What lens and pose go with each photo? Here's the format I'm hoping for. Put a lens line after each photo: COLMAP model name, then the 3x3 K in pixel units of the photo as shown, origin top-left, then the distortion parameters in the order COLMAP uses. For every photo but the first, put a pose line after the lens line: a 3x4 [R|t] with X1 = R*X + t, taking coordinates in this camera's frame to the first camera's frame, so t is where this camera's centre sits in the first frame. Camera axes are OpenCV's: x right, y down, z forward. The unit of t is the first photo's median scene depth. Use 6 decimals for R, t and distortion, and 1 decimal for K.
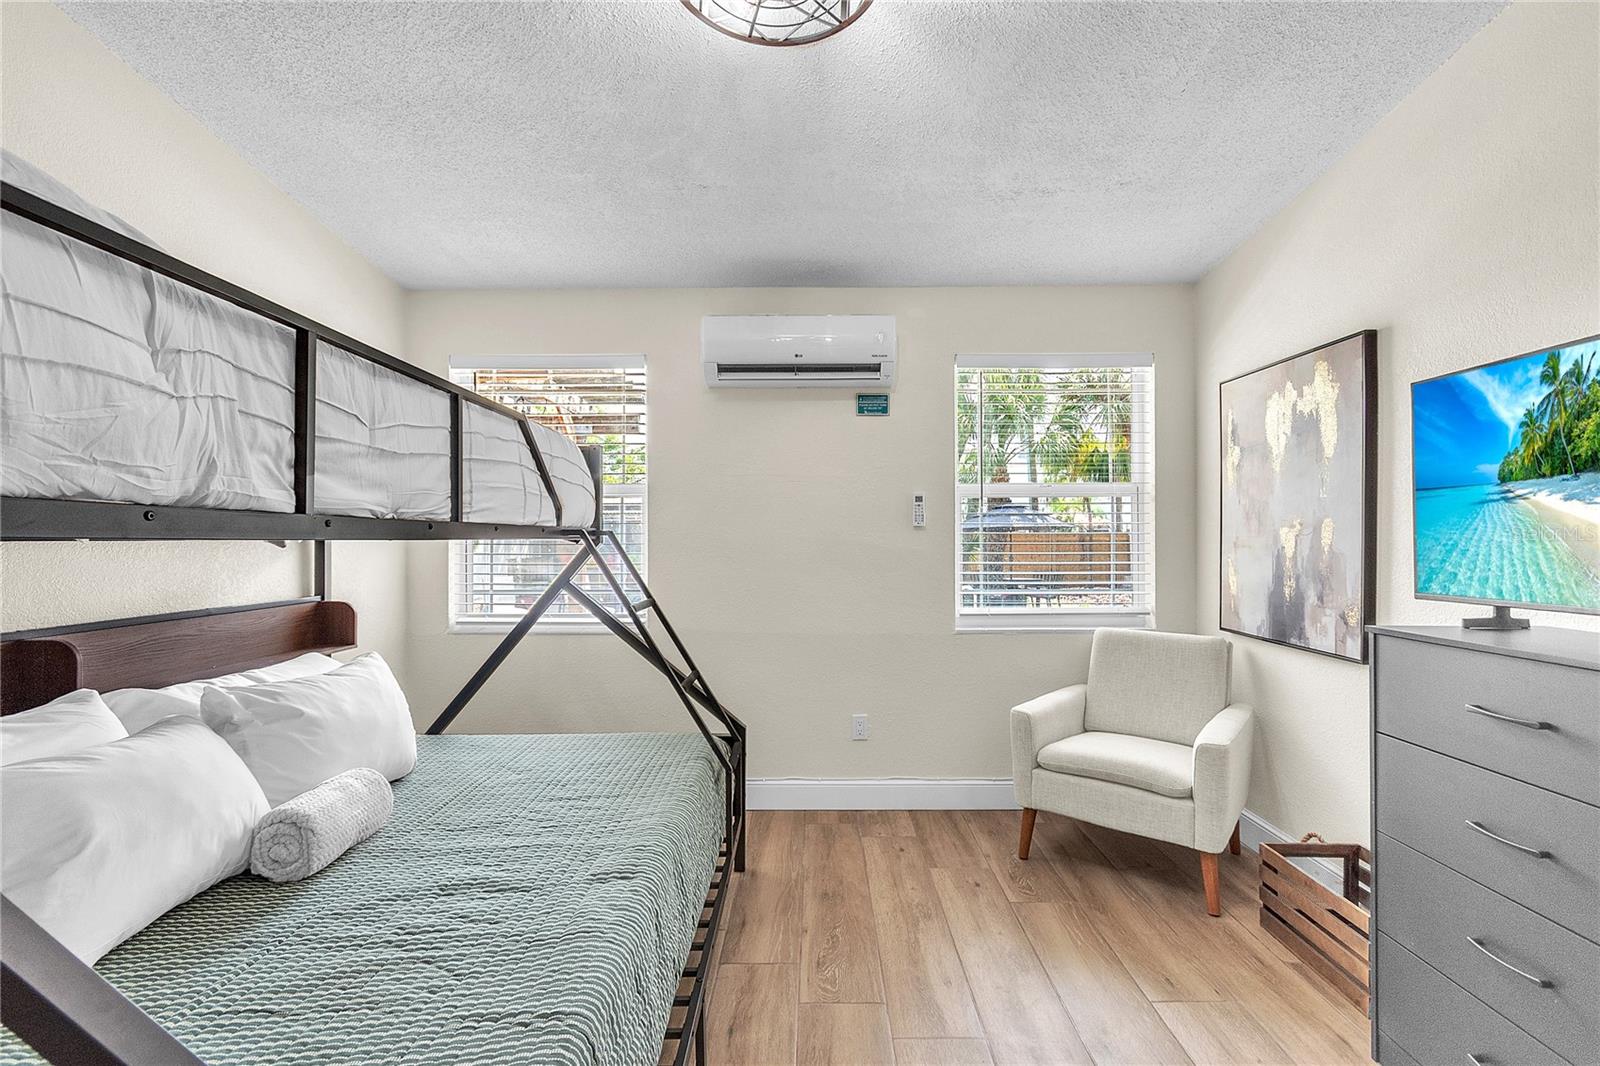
lens RADIAL K [[725.1, 0, 800.0], [0, 725.1, 533.0], [0, 0, 1]] dist [0.008602, -0.000717]
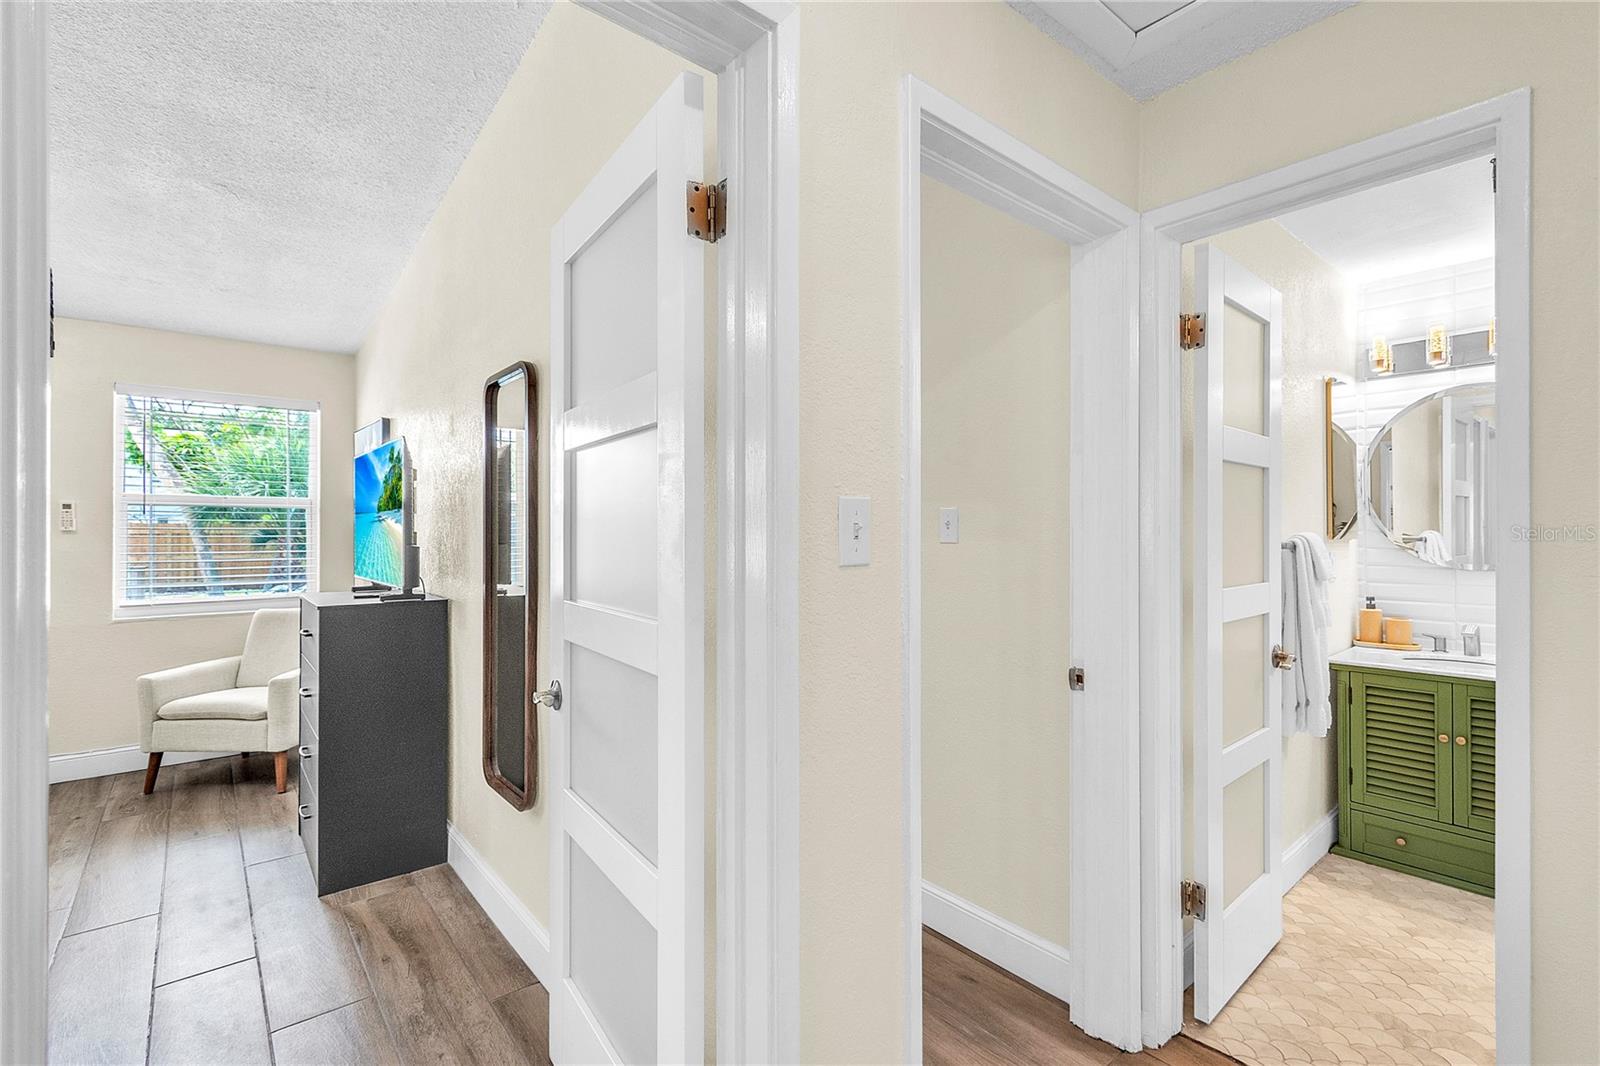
lens RADIAL K [[735.9, 0, 836.4], [0, 735.9, 529.6], [0, 0, 1]] dist [-0.002255, -0.000853]
pose [[0.746681, 0.000929, 0.665182, 0.375391], [-0.006655, 0.999959, 0.006074, -0.033376], [-0.665149, -0.008963, 0.746657, -0.811189]]
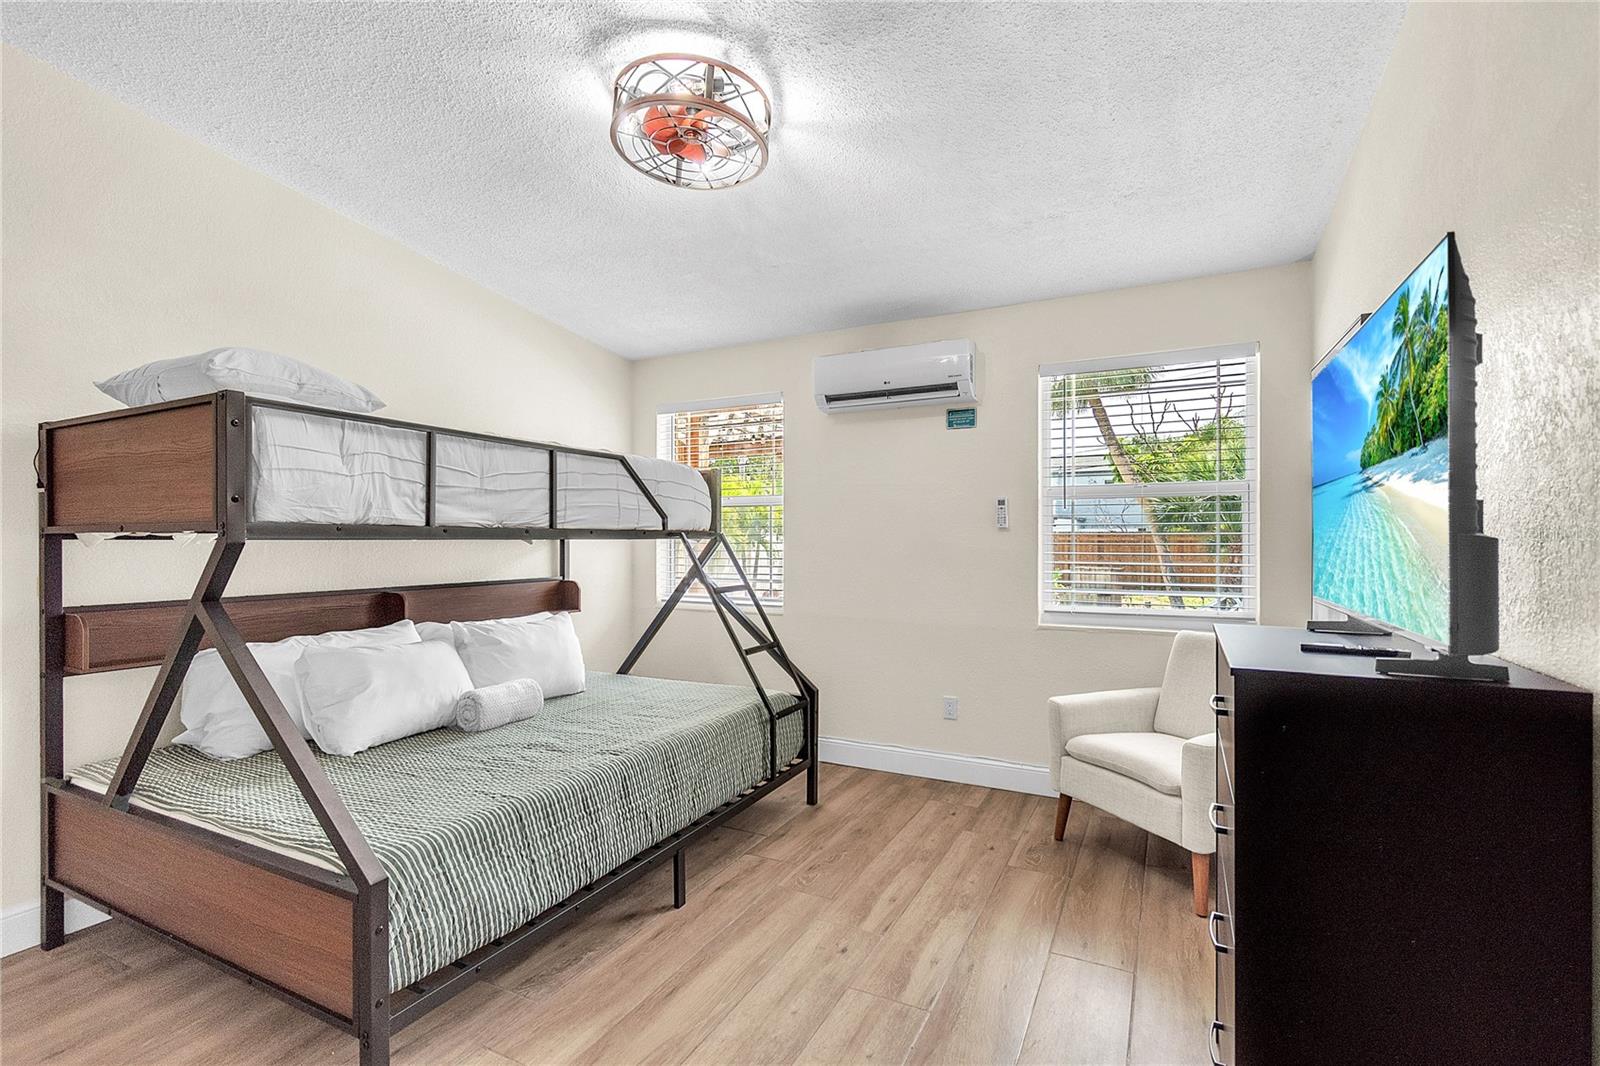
lens RADIAL K [[725.1, 0, 800.0], [0, 725.1, 533.0], [0, 0, 1]] dist [0.008602, -0.000717]
pose [[0.893409, -0.002060, -0.449240, 0.477464], [0.002139, 0.999998, -0.000331, -0.002116], [0.449239, -0.000665, 0.893411, -0.130019]]
